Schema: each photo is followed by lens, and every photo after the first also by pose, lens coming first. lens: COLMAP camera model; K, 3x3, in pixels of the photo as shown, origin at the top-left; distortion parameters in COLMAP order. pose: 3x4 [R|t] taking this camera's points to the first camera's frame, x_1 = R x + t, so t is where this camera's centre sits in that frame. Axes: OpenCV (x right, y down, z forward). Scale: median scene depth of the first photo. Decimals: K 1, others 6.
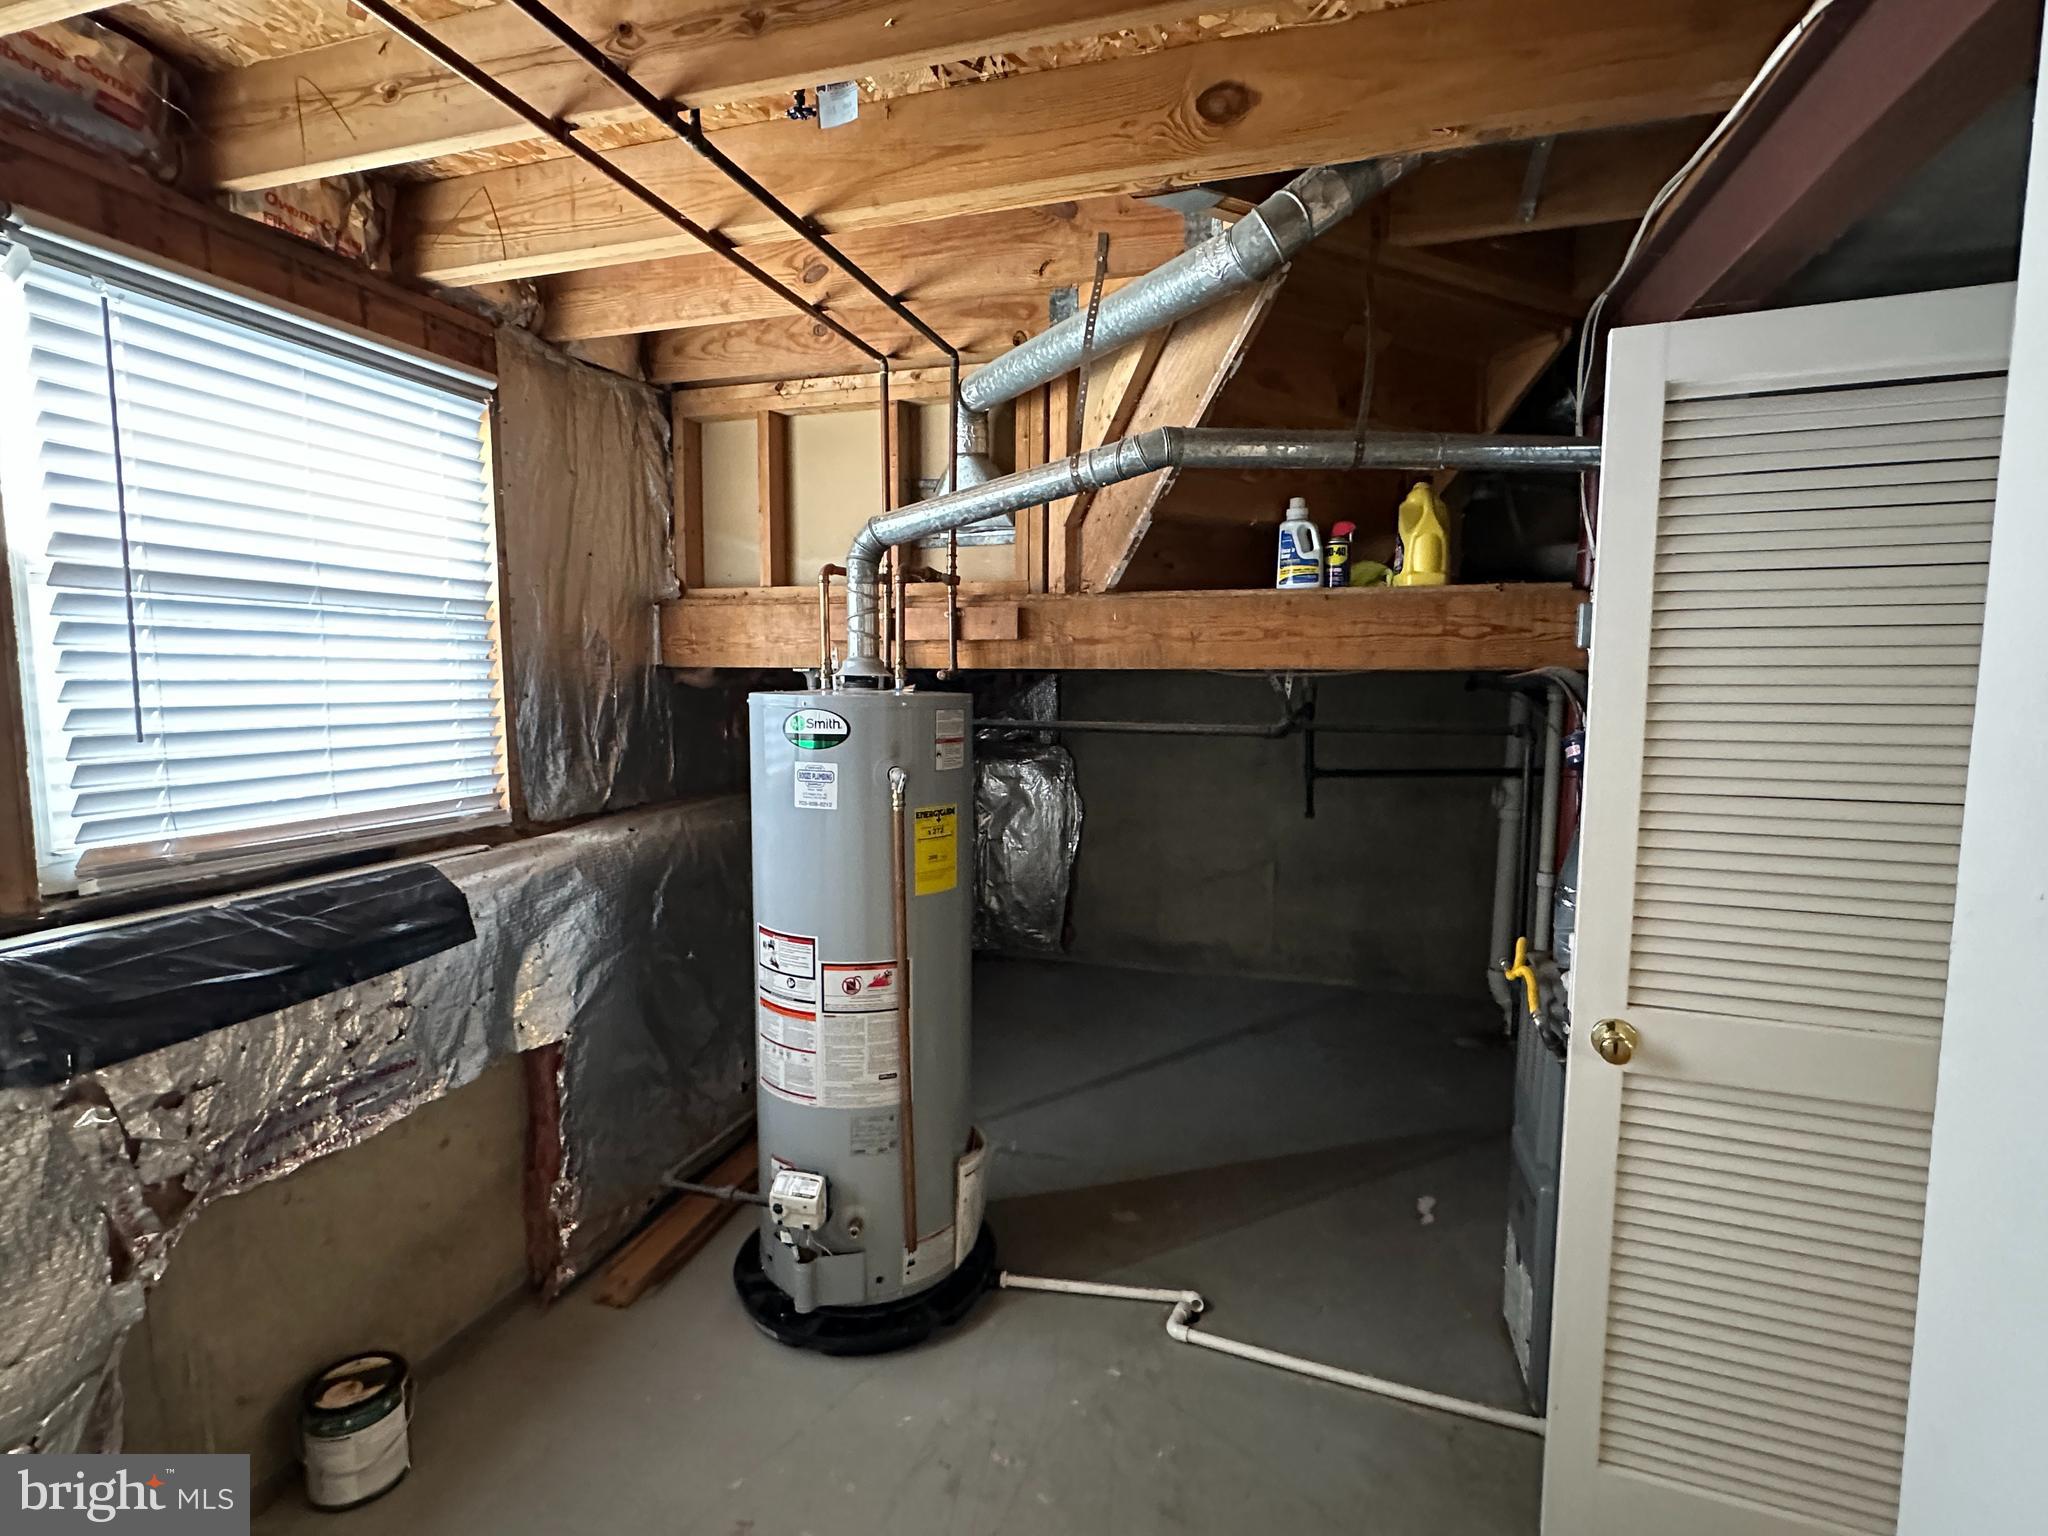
lens RADIAL K [[1006.3, 0, 1025.3], [0, 1006.3, 771.0], [0, 0, 1]] dist [0.000171, 0.000769]
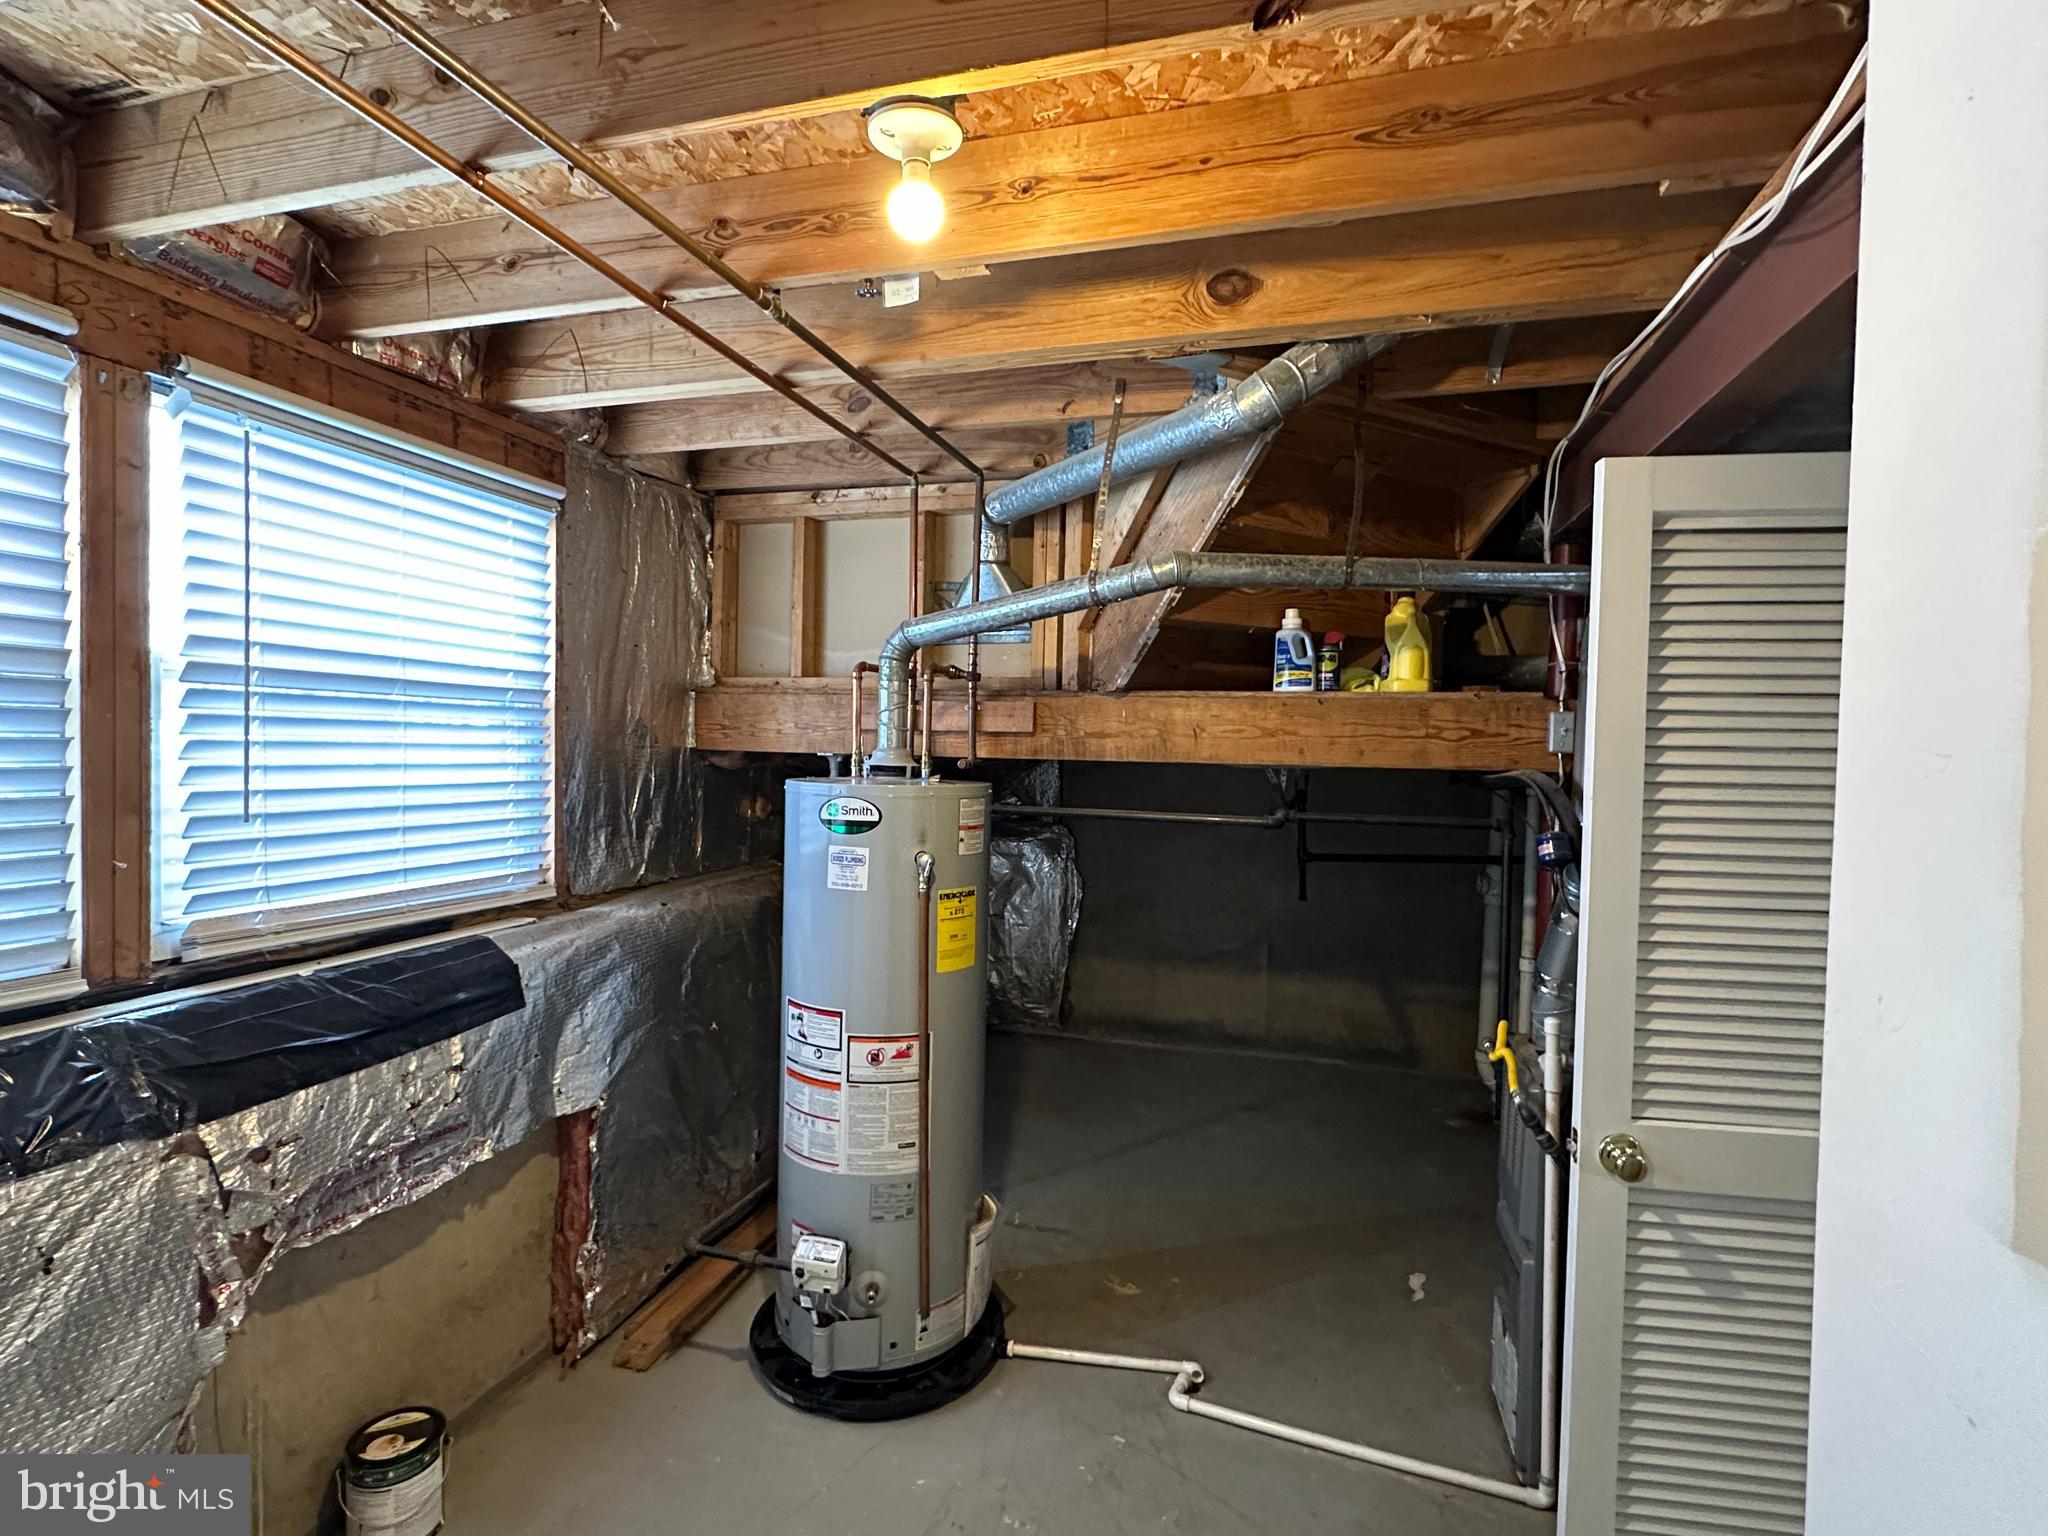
lens RADIAL K [[1006.3, 0, 1025.3], [0, 1006.3, 771.0], [0, 0, 1]] dist [0.000171, 0.000769]
pose [[0.999816, 0.017312, 0.008301, -0.028037], [-0.016682, 0.997353, -0.070774, -0.015463], [-0.009504, 0.070623, 0.997458, -0.082209]]
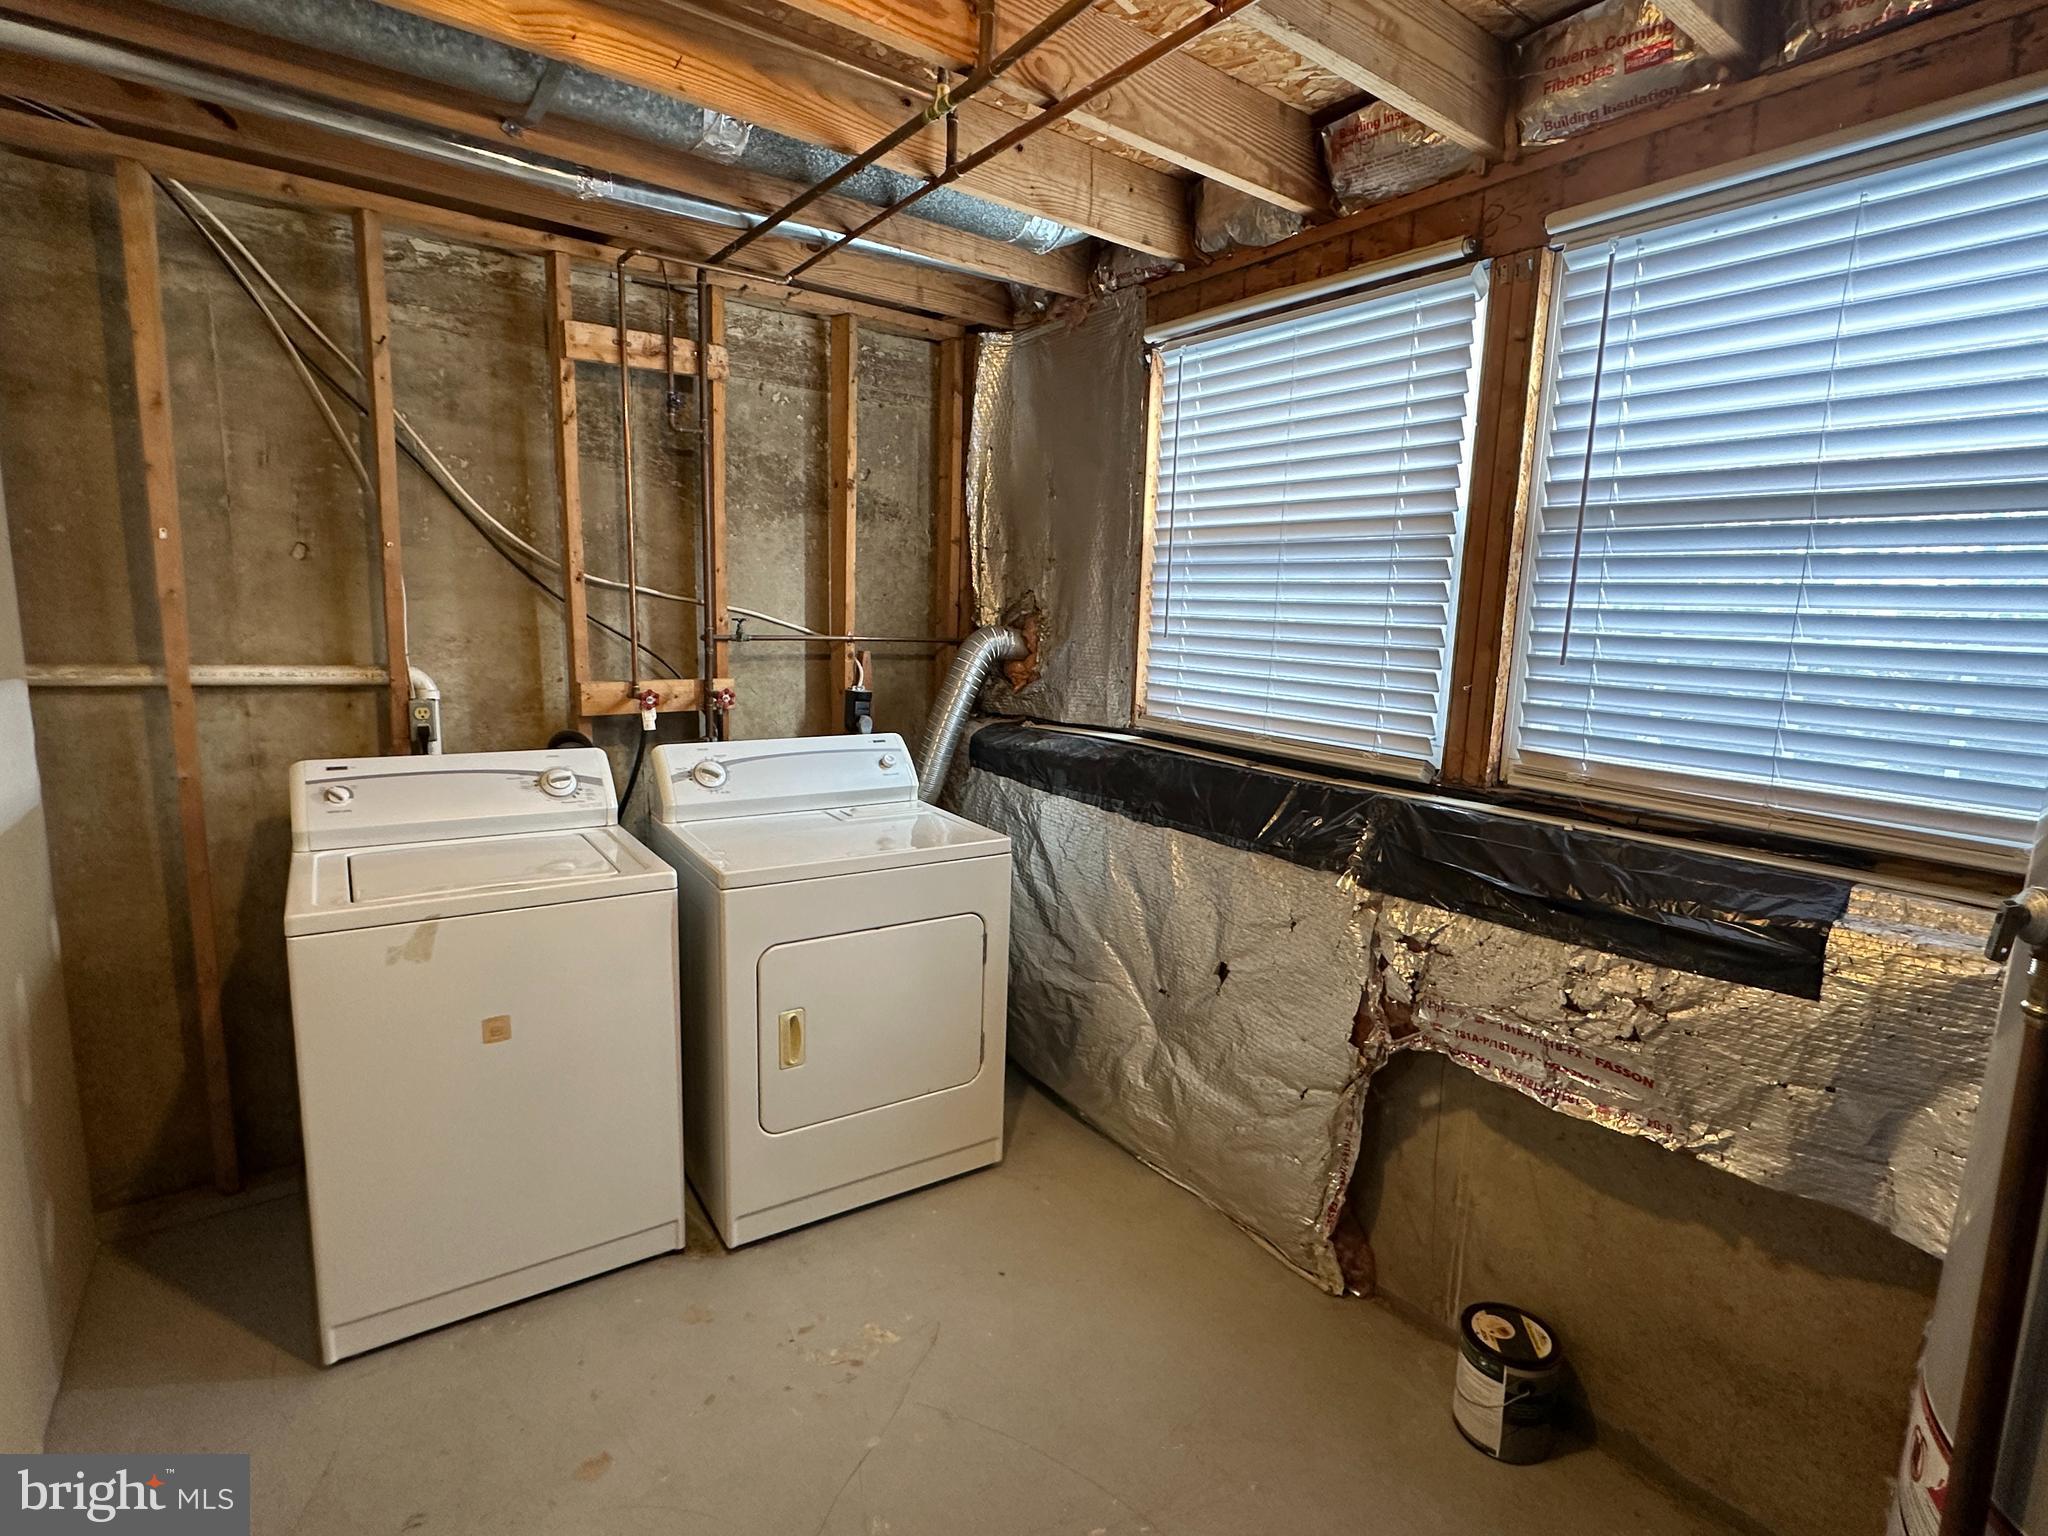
lens RADIAL K [[1006.3, 0, 1025.3], [0, 1006.3, 771.0], [0, 0, 1]] dist [0.000171, 0.000769]
pose [[-0.605889, 0.102992, -0.788854, 0.277951], [-0.109655, 0.971309, 0.211034, -0.064466], [0.787956, 0.214365, -0.577212, 0.902371]]
